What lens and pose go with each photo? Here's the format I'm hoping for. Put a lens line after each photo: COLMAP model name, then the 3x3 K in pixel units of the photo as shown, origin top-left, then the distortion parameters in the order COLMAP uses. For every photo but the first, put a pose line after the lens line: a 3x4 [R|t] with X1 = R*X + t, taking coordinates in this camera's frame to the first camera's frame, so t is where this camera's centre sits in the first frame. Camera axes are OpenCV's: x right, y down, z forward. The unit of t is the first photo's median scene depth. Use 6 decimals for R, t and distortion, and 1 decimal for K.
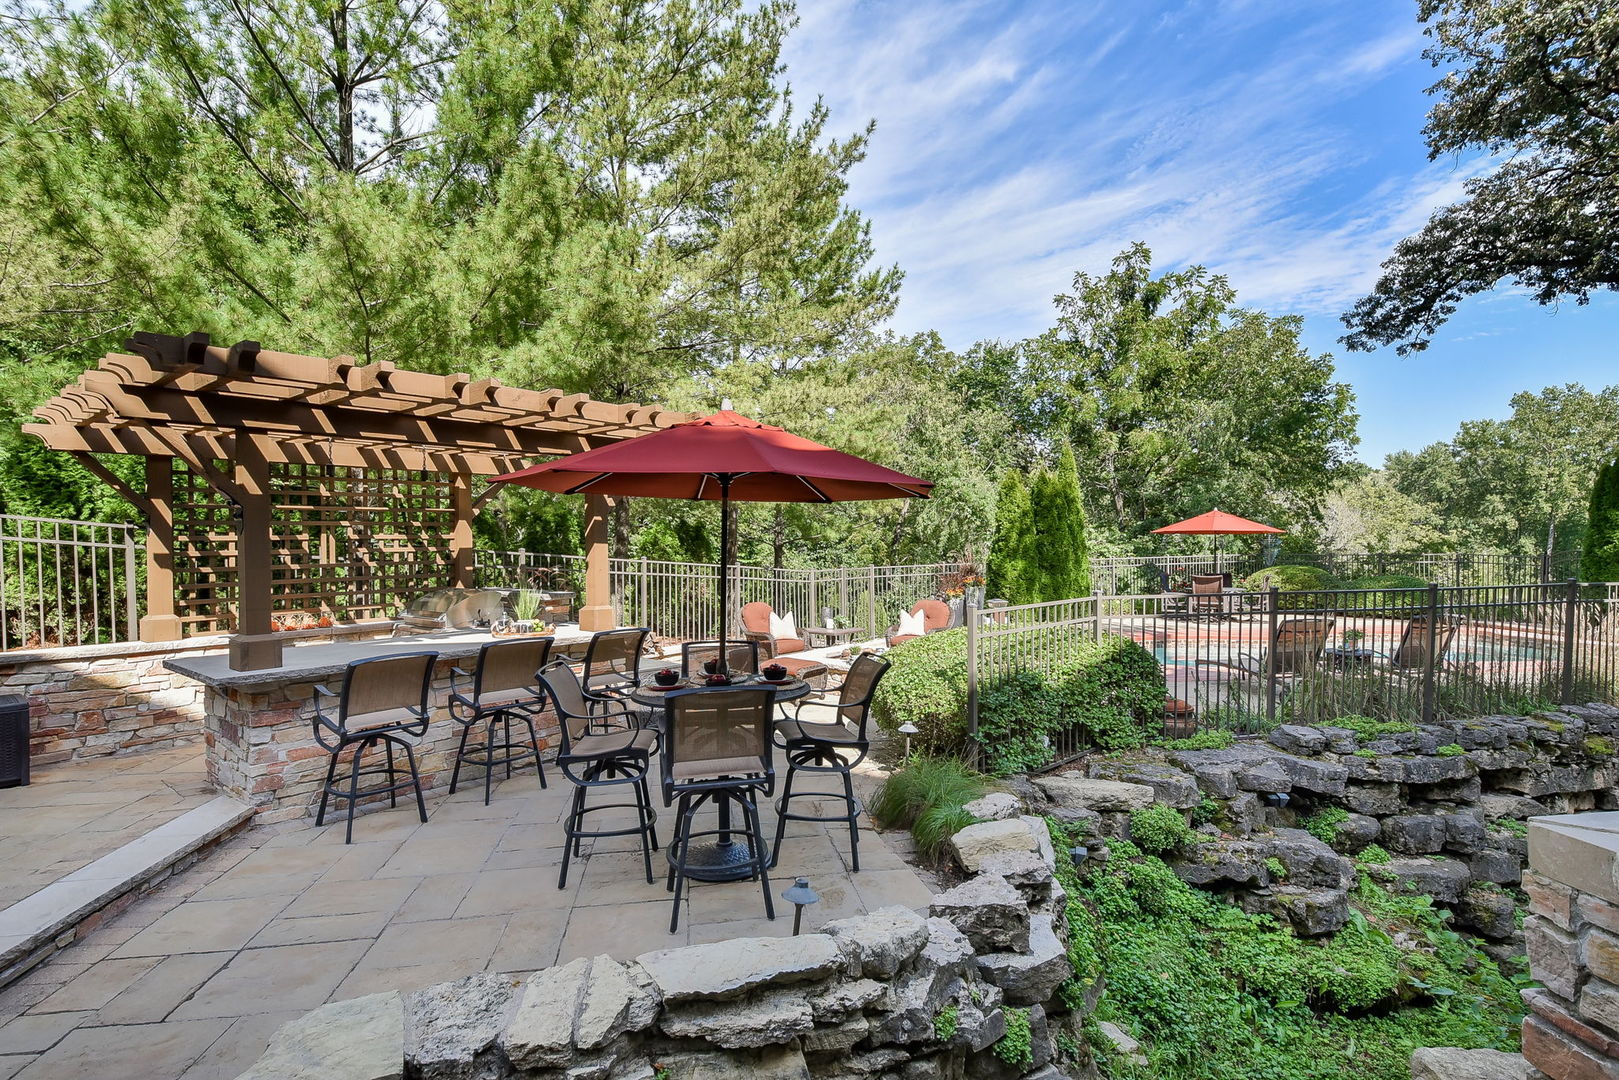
lens RADIAL K [[826.8, 0, 809.5], [0, 826.8, 540.0], [0, 0, 1]] dist [0.083737, -0.049758]
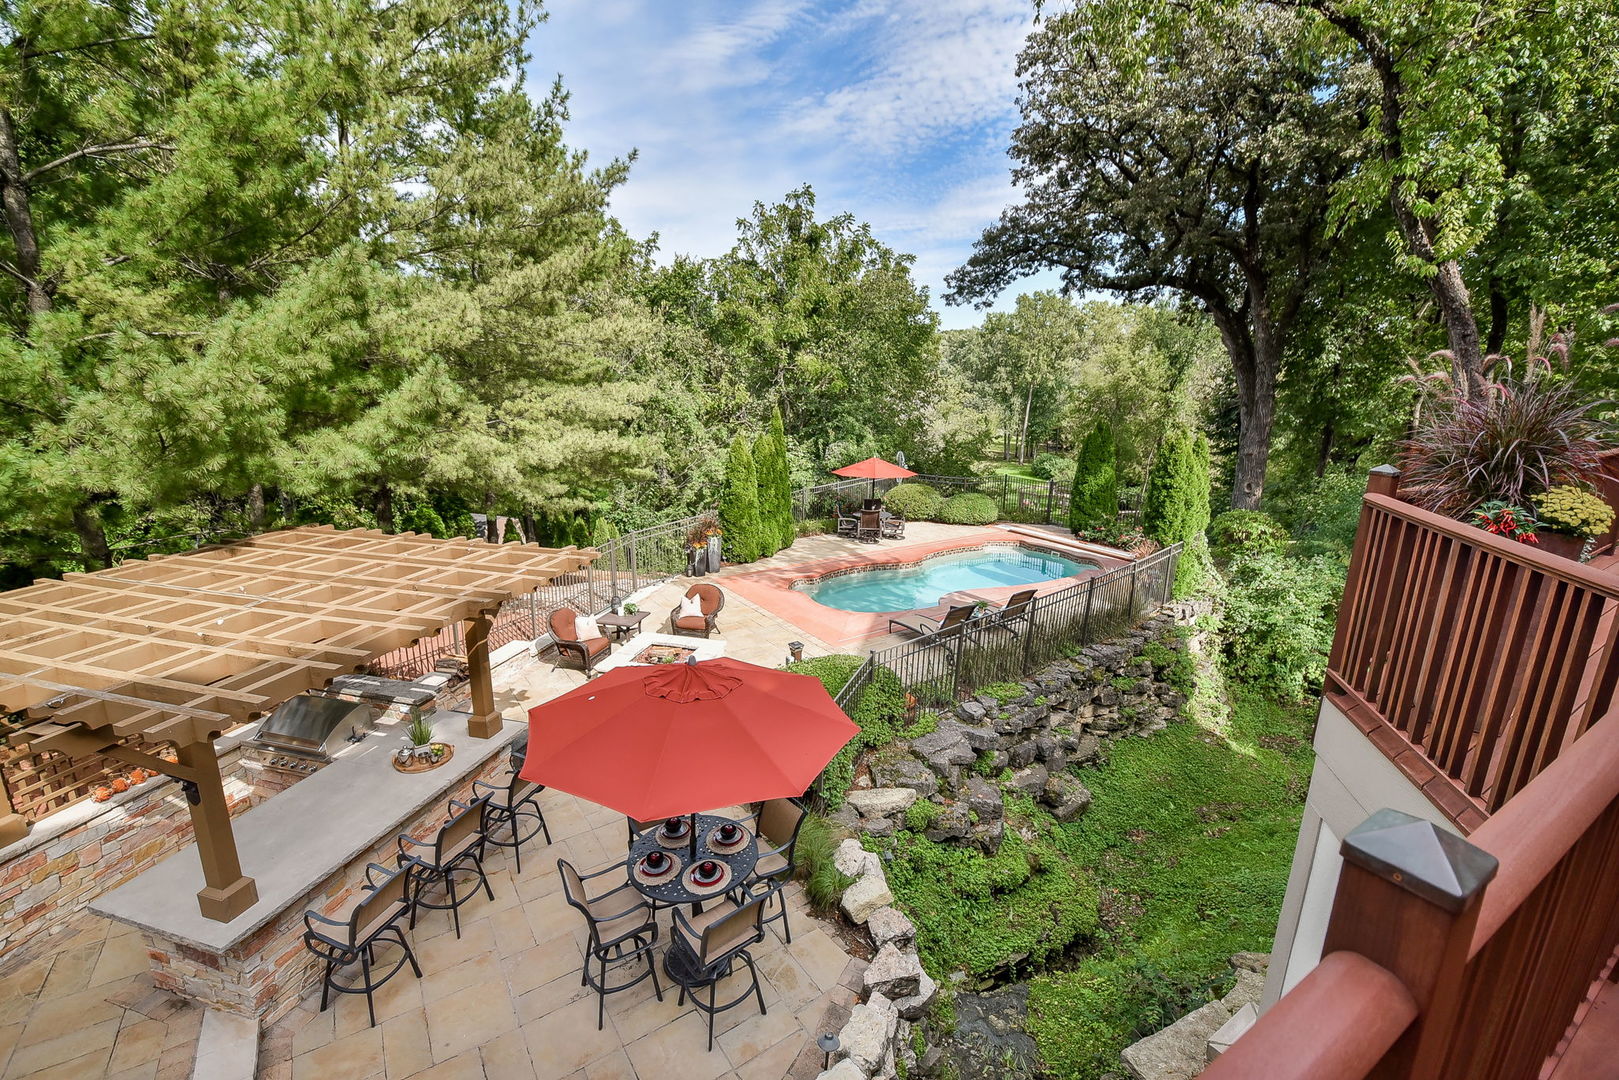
lens RADIAL K [[725.9, 0, 809.5], [0, 725.9, 540.0], [0, 0, 1]] dist [0.000358, -0.000015]
pose [[0.900993, -0.089680, 0.424463, -0.090678], [-0.020617, 0.968445, 0.248375, -0.144445], [-0.433343, -0.232535, 0.870713, -0.001577]]
